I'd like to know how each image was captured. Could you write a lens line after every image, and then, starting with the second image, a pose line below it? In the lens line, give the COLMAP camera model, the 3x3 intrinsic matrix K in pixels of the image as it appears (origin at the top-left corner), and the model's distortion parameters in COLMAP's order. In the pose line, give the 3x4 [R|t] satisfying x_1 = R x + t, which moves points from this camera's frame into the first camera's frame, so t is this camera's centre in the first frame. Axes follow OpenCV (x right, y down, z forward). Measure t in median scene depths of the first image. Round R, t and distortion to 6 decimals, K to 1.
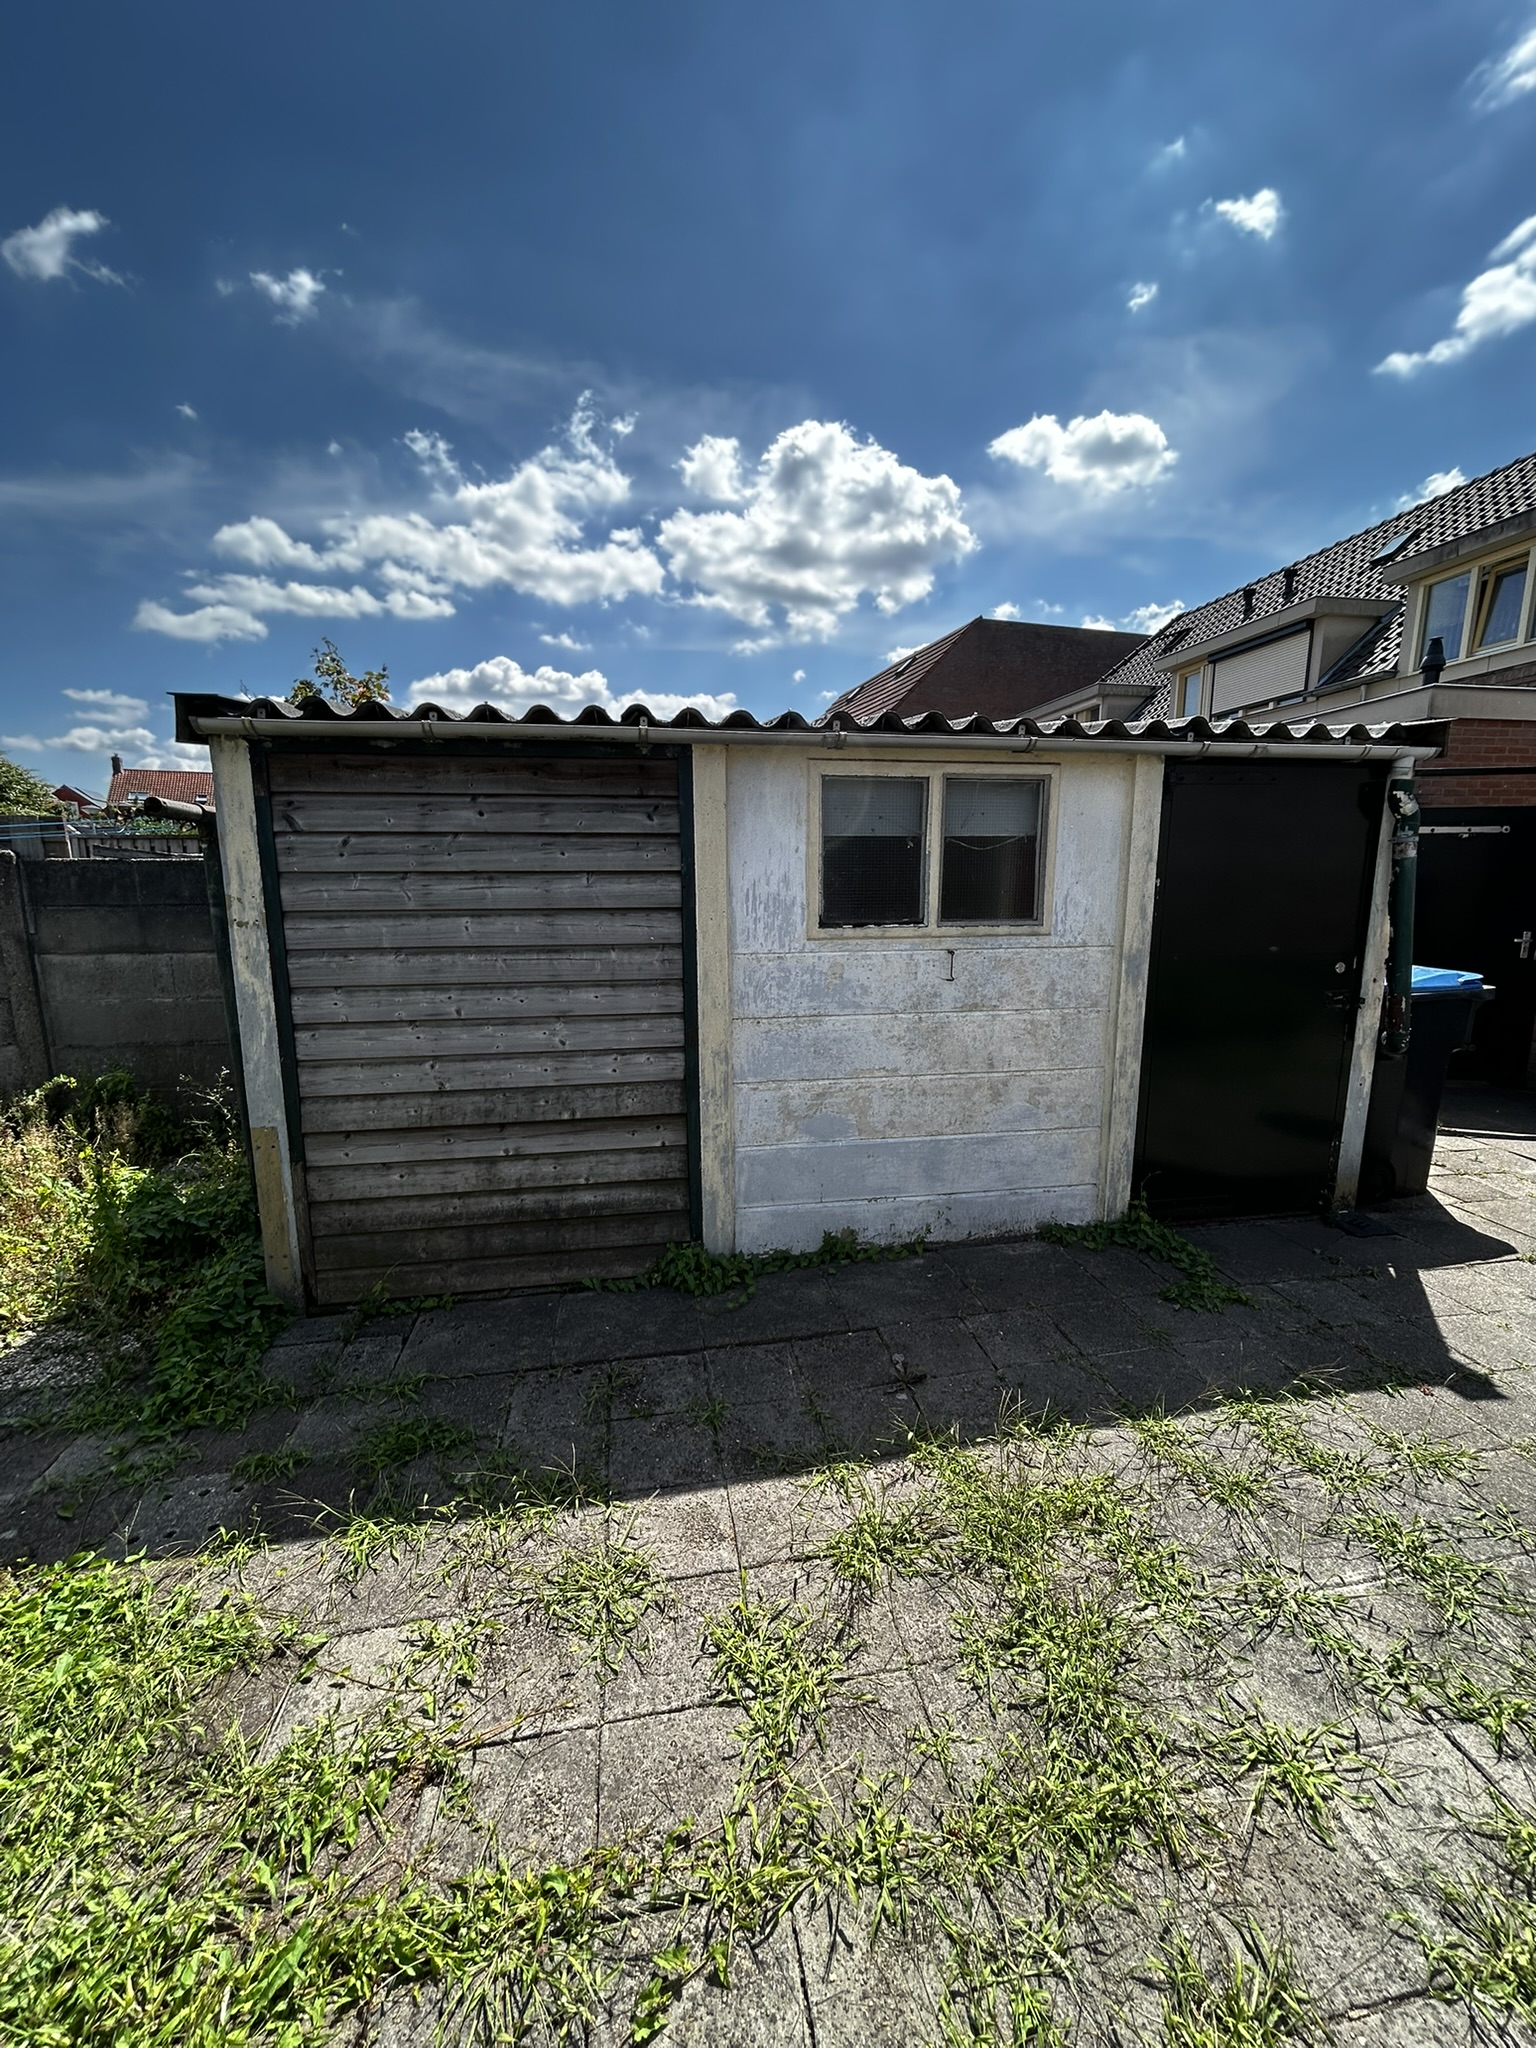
lens RADIAL K [[823.9, 0, 768.0], [0, 823.9, 1024.0], [0, 0, 1]] dist [0.001489, 0.000062]
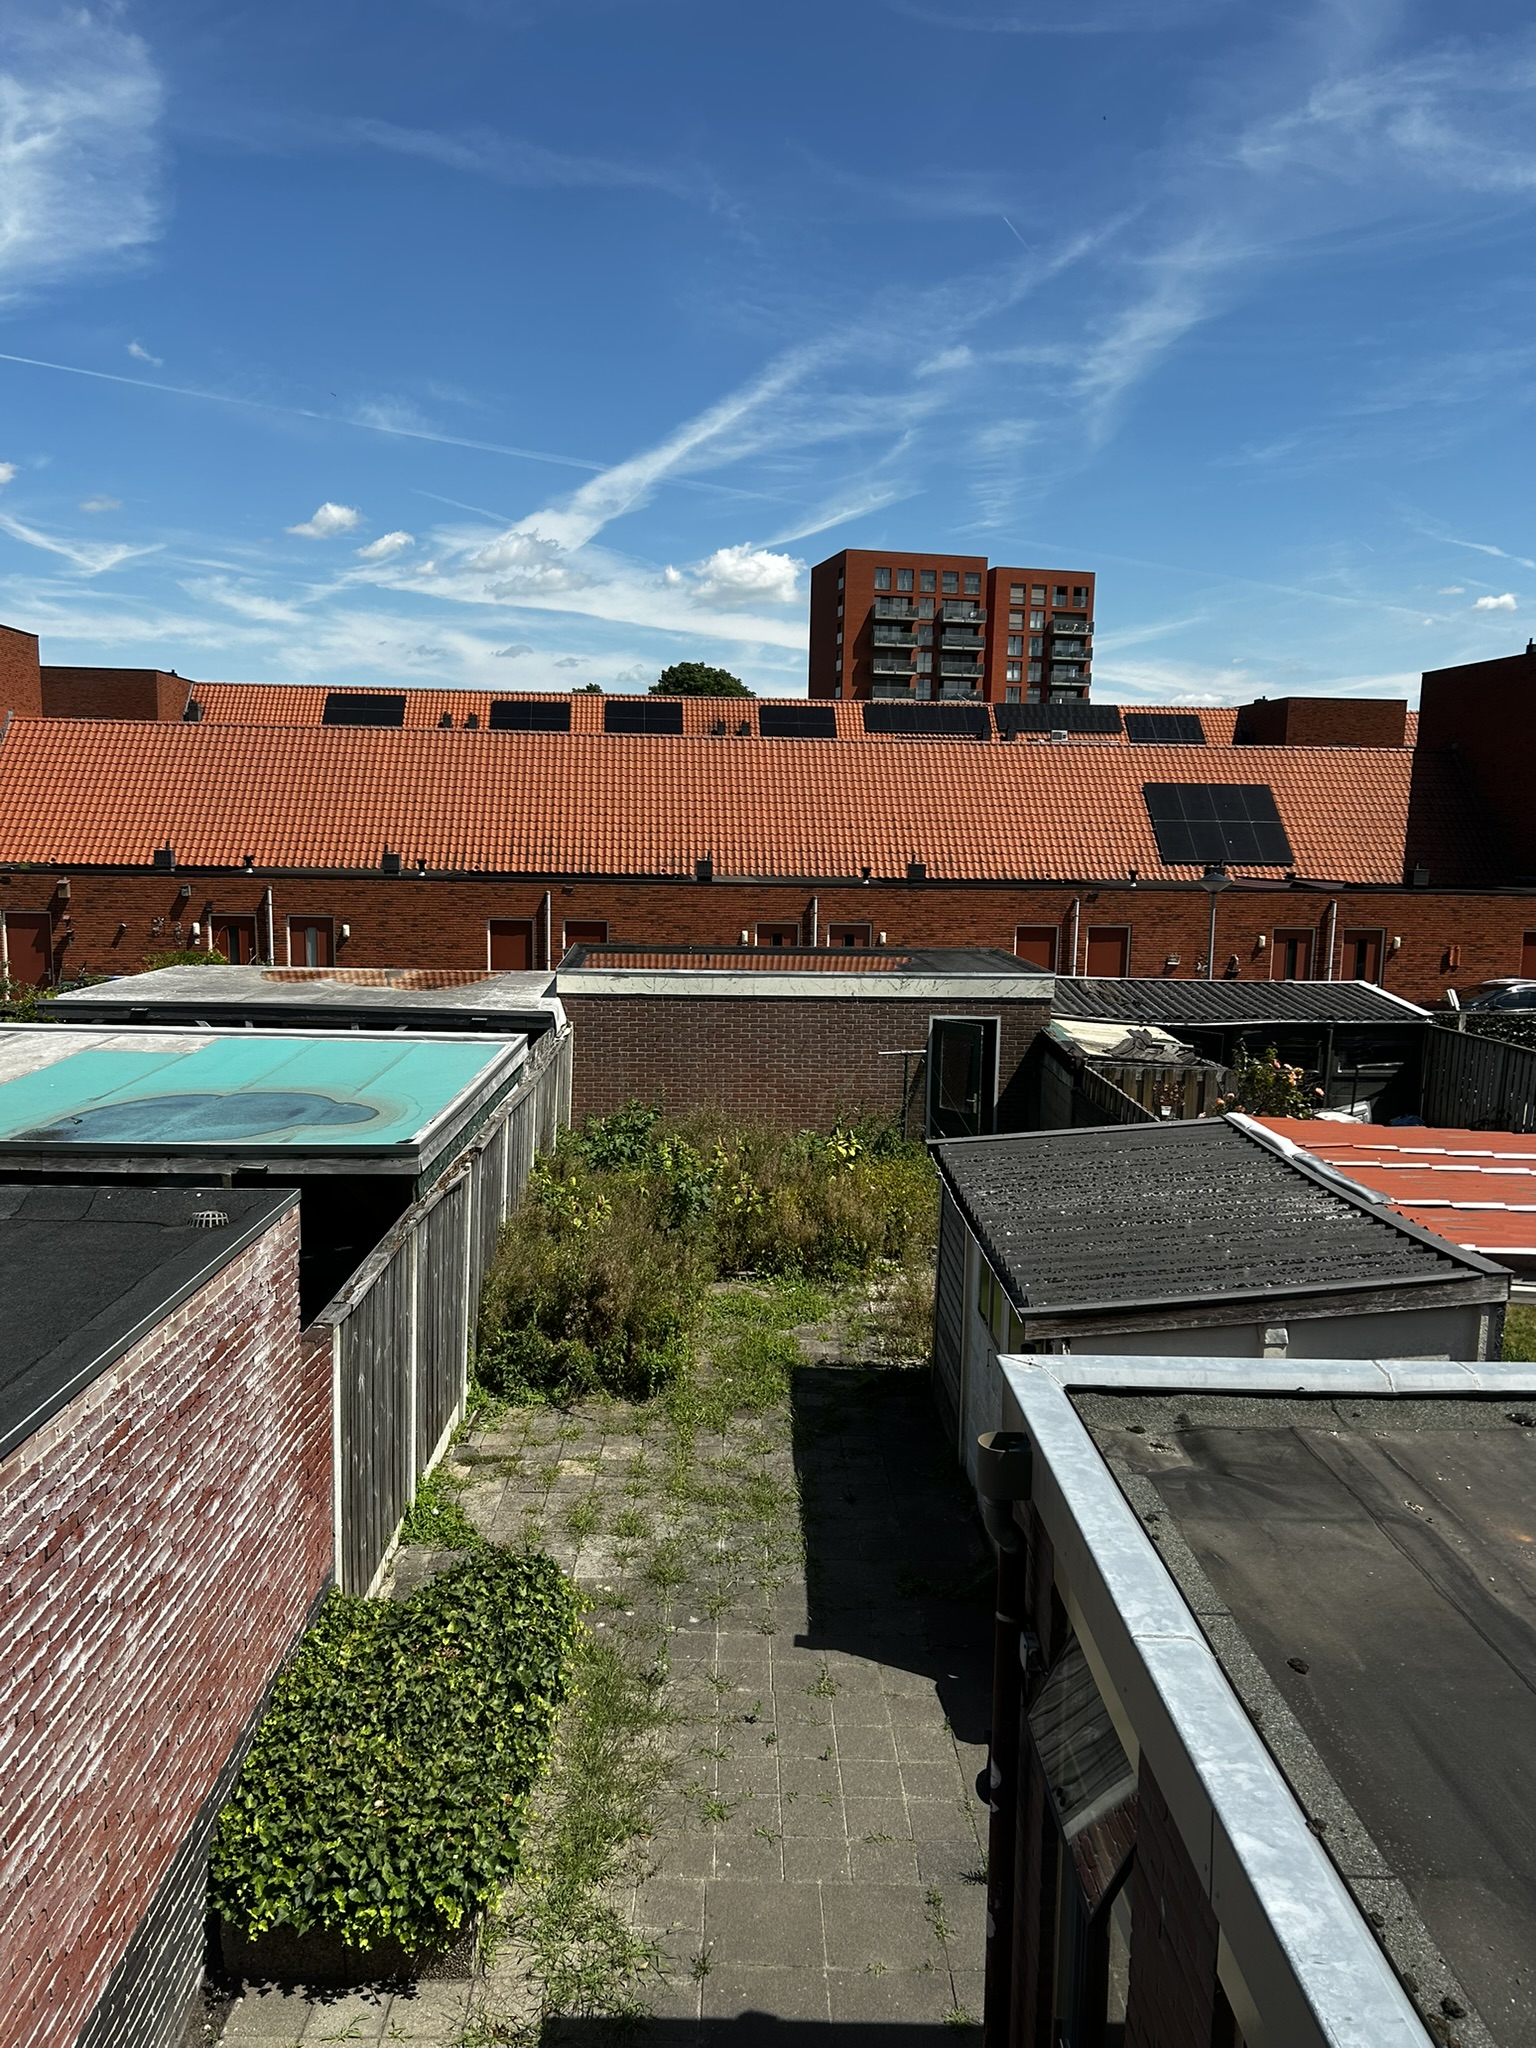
lens RADIAL K [[1554.6, 0, 768.0], [0, 1554.6, 1024.0], [0, 0, 1]] dist [0.036887, -0.003936]
pose [[-0.150259, 0.126418, -0.980531, 3.413269], [-0.197242, 0.968019, 0.155031, -1.166168], [0.968771, 0.216696, -0.120518, 0.824310]]
